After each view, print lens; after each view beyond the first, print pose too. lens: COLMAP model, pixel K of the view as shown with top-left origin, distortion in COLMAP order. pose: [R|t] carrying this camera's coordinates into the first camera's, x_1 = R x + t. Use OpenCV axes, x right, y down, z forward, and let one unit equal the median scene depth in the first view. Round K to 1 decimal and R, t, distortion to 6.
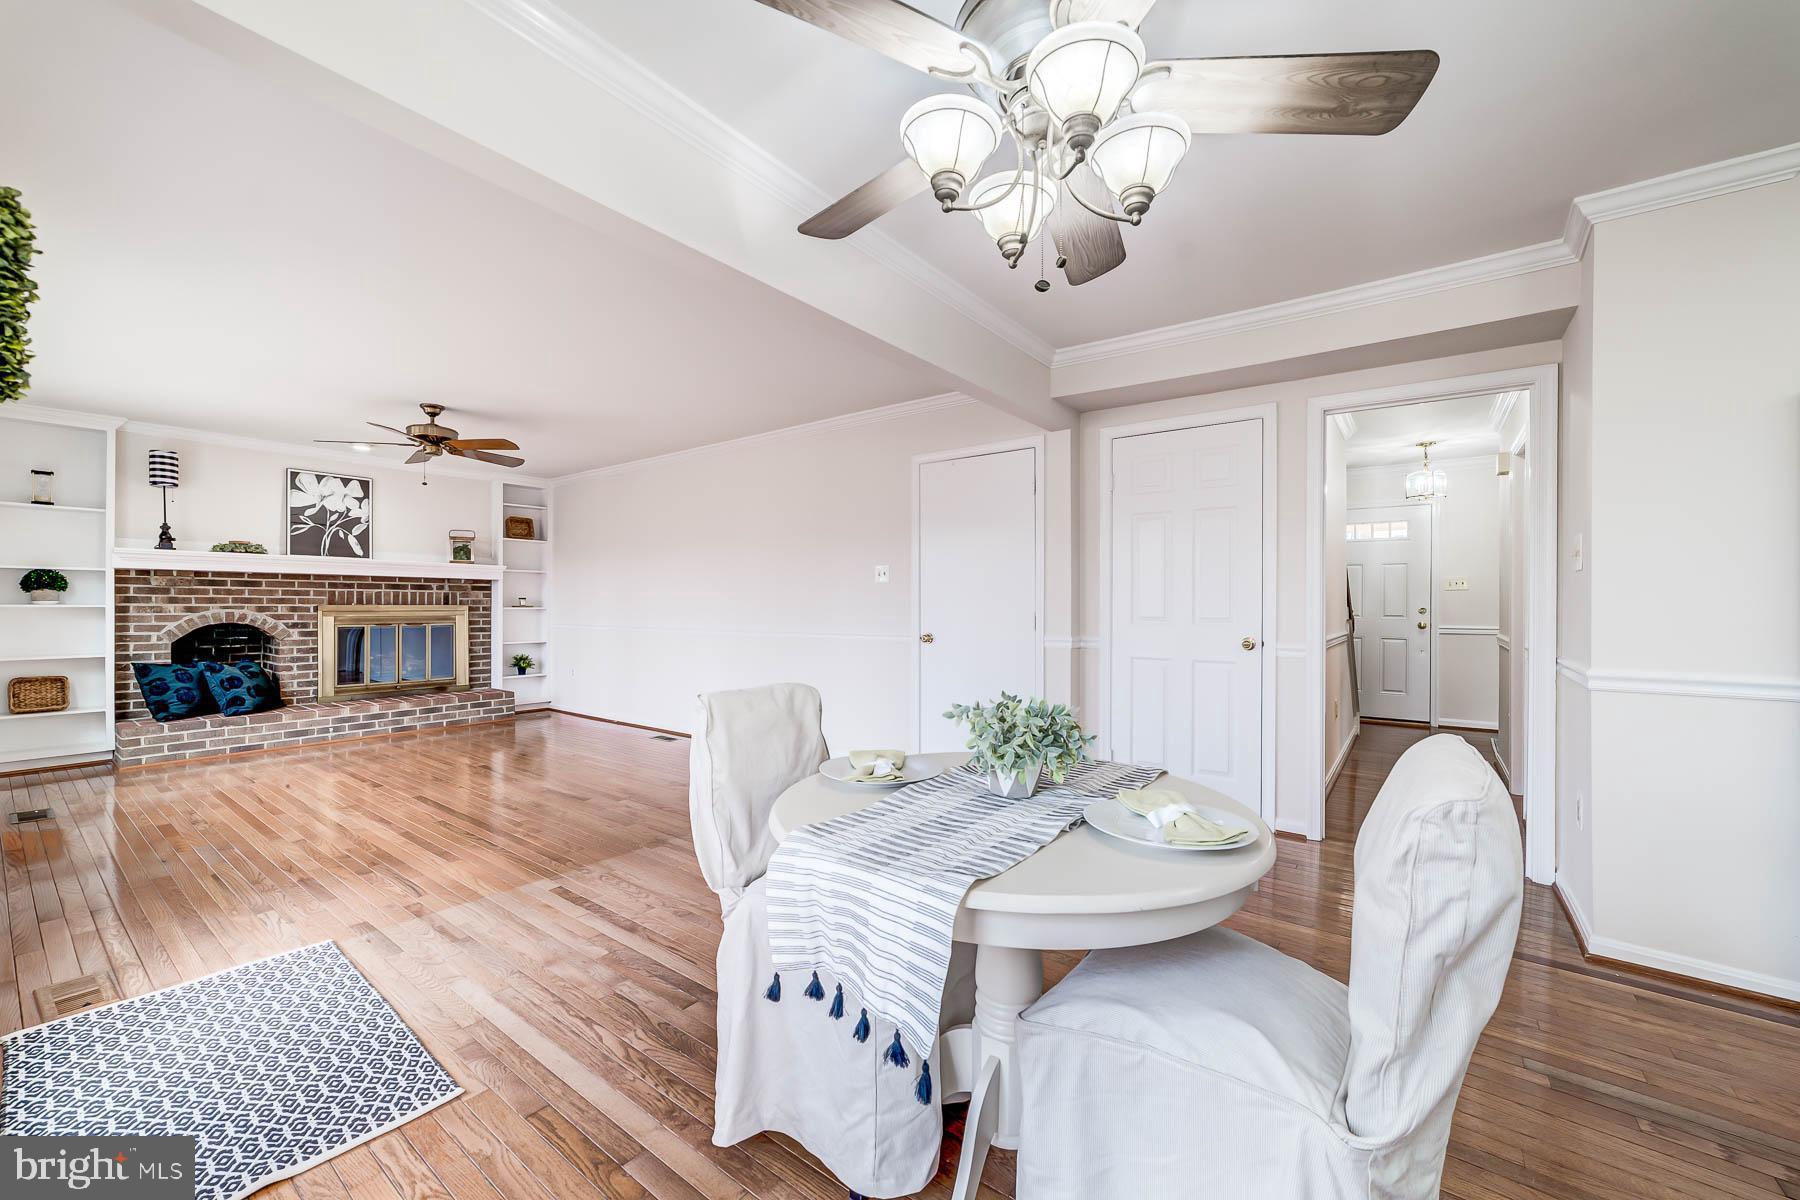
lens RADIAL K [[699.2, 0, 905.3], [0, 699.2, 602.1], [0, 0, 1]] dist [-0.008697, 0.006247]
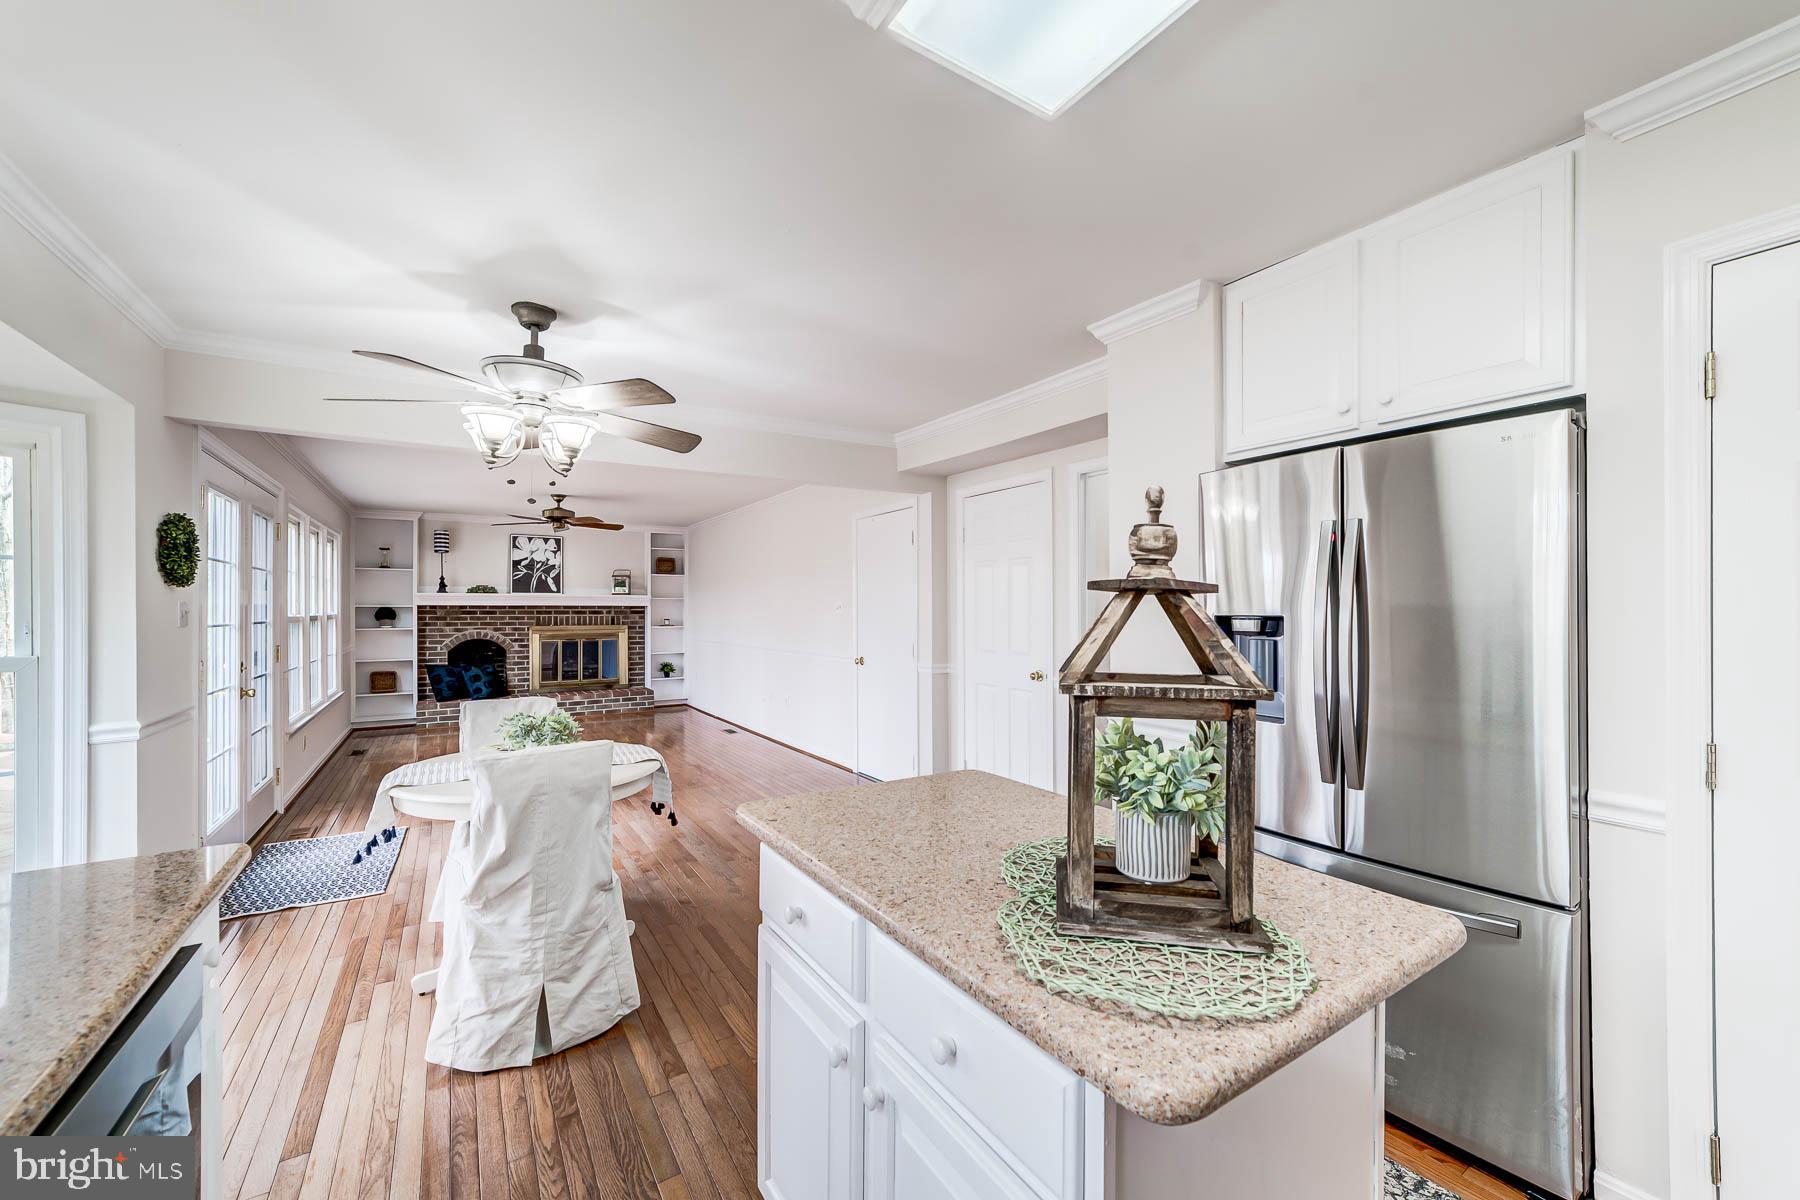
lens RADIAL K [[699.2, 0, 890.1], [0, 699.2, 605.5], [0, 0, 1]] dist [-0.008697, 0.006247]
pose [[0.934692, -0.006181, -0.355405, 0.391683], [0.005441, 0.999980, -0.003080, -0.031676], [0.355417, 0.000945, 0.934707, -0.099672]]
